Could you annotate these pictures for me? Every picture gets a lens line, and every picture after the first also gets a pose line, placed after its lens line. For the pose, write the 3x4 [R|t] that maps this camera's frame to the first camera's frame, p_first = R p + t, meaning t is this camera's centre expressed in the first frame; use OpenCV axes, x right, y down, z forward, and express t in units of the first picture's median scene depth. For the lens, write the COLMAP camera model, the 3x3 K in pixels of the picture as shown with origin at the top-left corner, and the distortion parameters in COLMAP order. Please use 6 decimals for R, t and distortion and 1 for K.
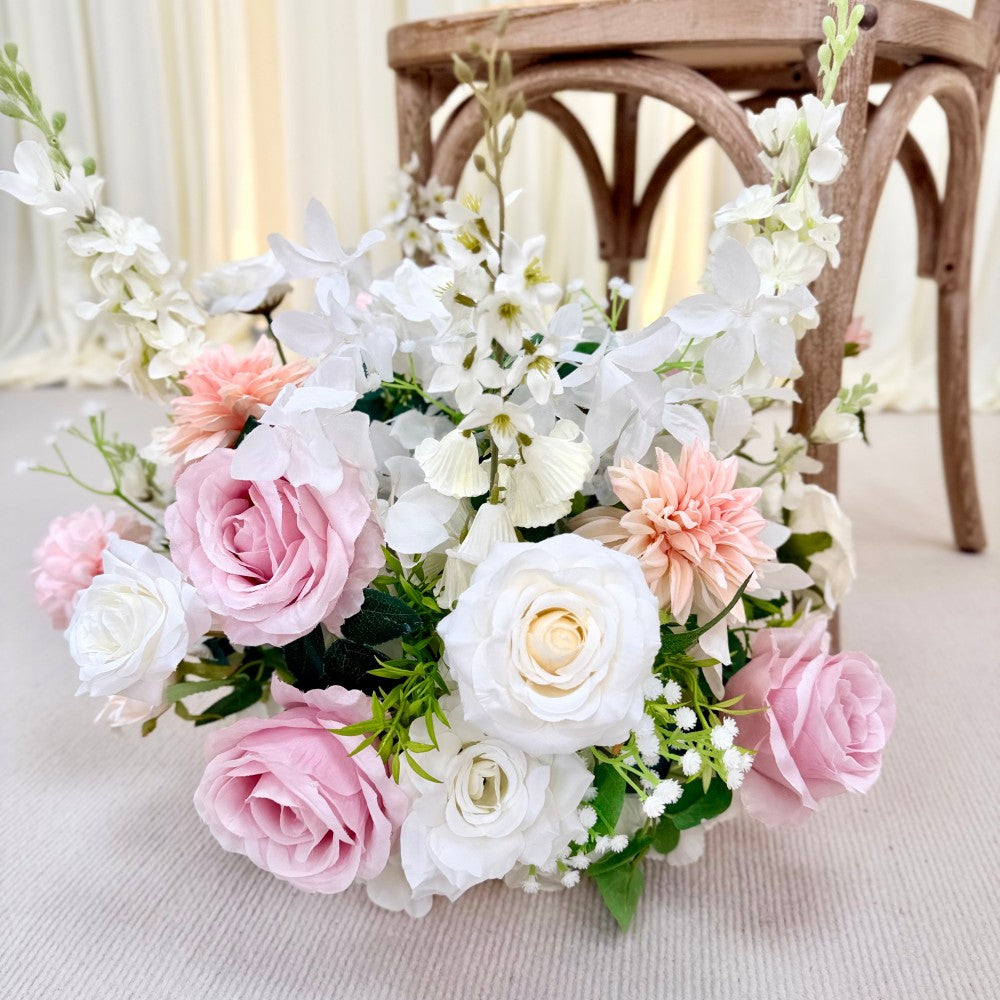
lens RADIAL K [[961.1, 0, 500.0], [0, 961.1, 500.0], [0, 0, 1]] dist [0.128882, -0.308744]
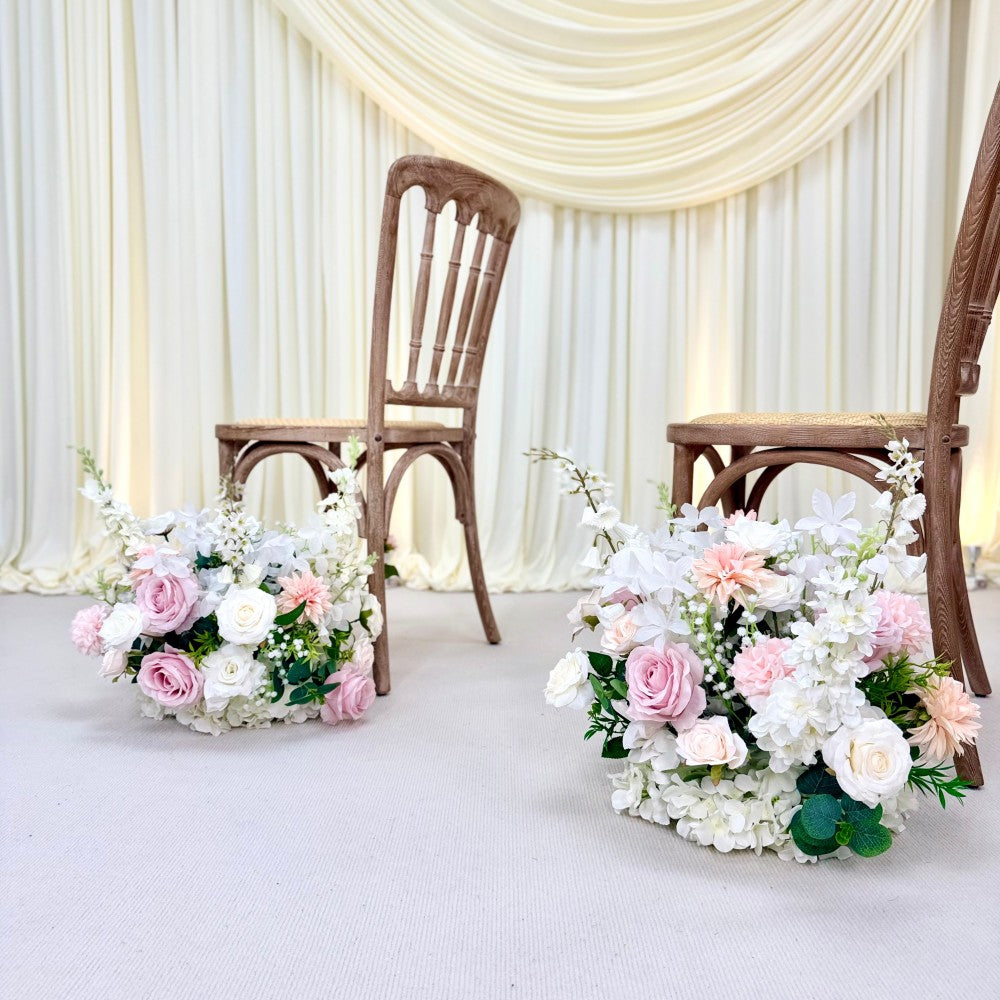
lens RADIAL K [[931.6, 0, 500.0], [0, 931.6, 500.0], [0, 0, 1]] dist [0.170337, -0.728094]
pose [[0.987244, 0.001688, 0.159205, 0.319650], [0.036603, 0.970753, -0.237275, 0.442120], [-0.154950, 0.240076, 0.958308, -2.006579]]
